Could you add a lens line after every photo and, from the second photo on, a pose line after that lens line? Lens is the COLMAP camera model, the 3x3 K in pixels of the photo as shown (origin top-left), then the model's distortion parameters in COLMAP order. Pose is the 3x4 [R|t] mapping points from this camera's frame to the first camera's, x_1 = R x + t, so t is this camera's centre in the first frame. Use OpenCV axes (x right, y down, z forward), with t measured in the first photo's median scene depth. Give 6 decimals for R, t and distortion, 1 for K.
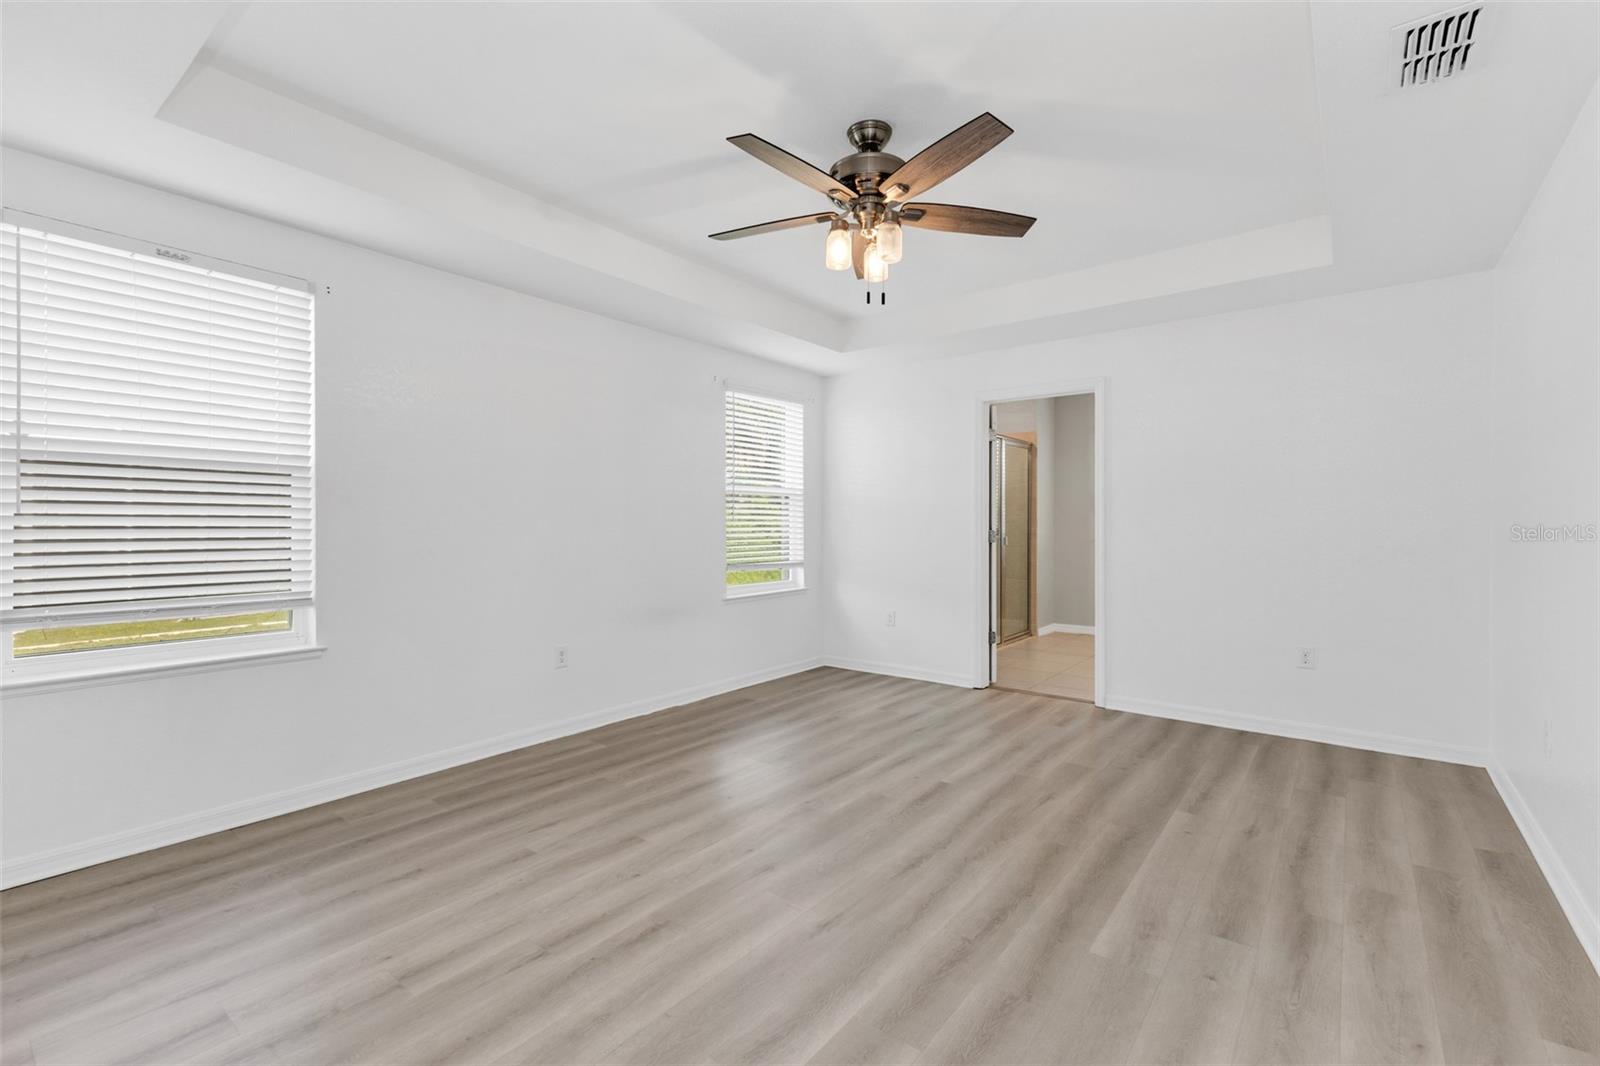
lens RADIAL K [[694.7, 0, 806.3], [0, 694.7, 525.4], [0, 0, 1]] dist [0.013023, -0.000175]
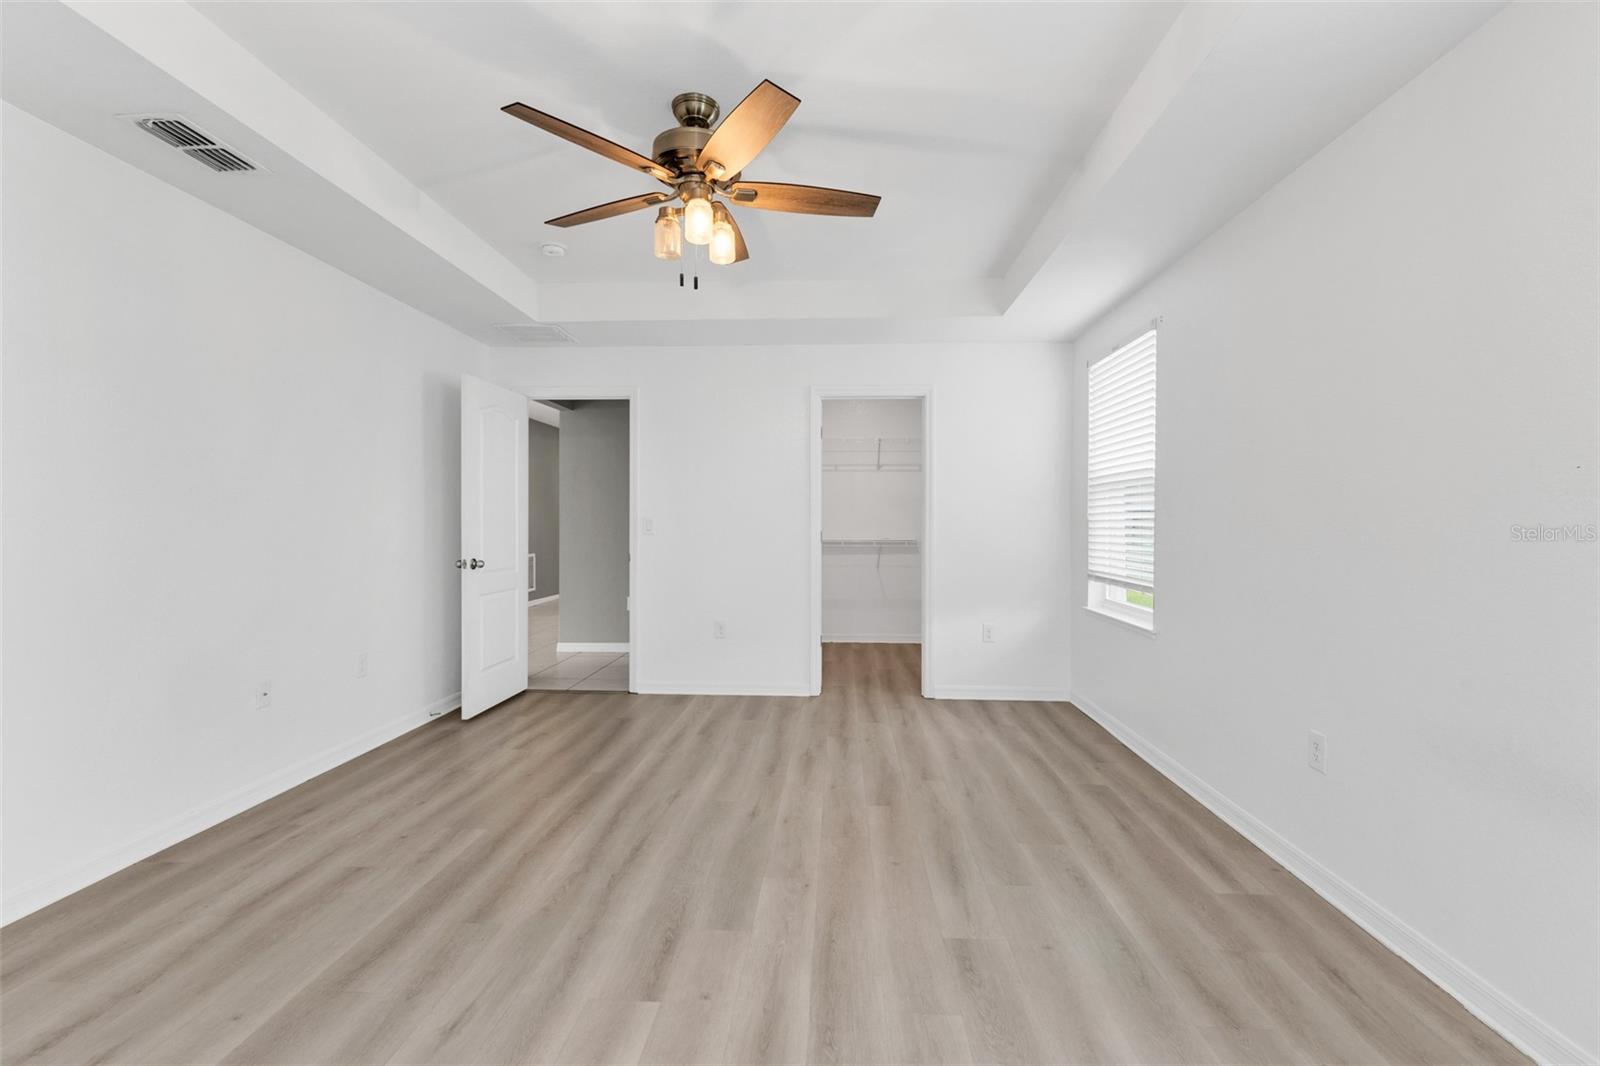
lens RADIAL K [[694.7, 0, 806.3], [0, 694.7, 525.4], [0, 0, 1]] dist [0.013023, -0.000175]
pose [[-0.821988, -0.001707, -0.569502, 0.456461], [-0.002721, 0.999996, 0.000930, 0.000396], [0.569498, 0.002314, -0.821990, 1.690136]]
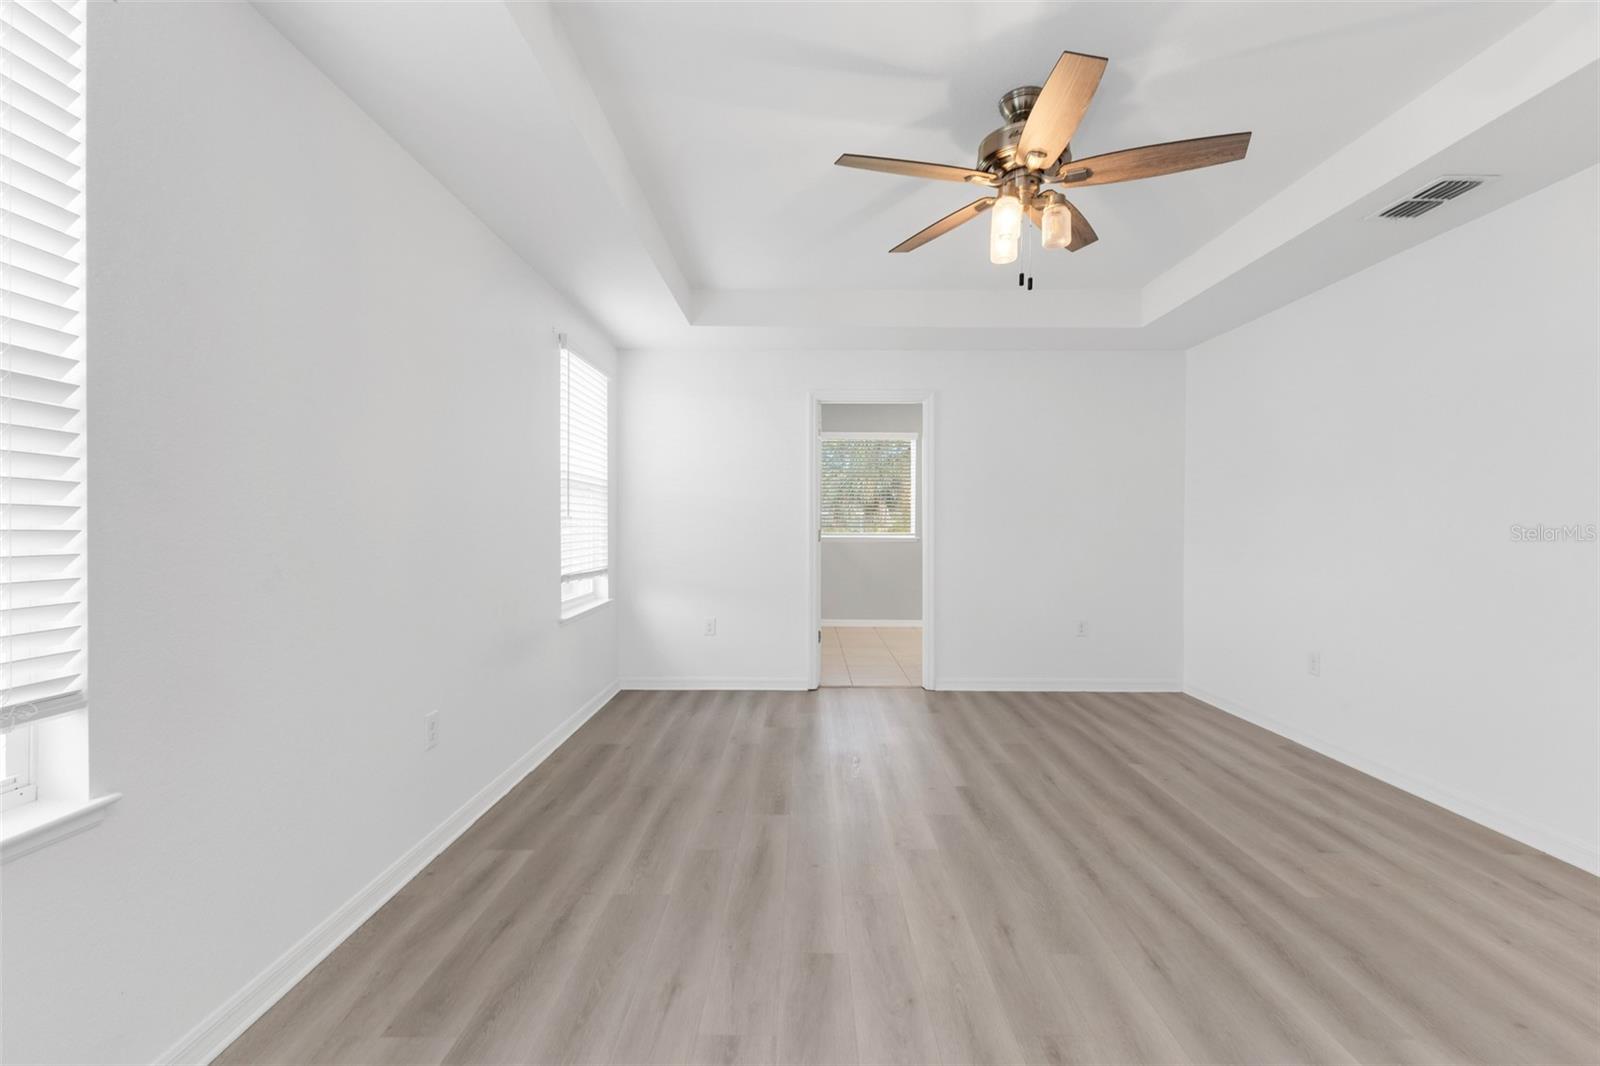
lens RADIAL K [[694.7, 0, 806.3], [0, 694.7, 525.4], [0, 0, 1]] dist [0.013023, -0.000175]
pose [[0.792986, 0.000824, 0.609239, -0.637547], [-0.002310, 0.999996, 0.001655, 0.000371], [-0.609235, -0.002719, 0.792985, 0.397727]]
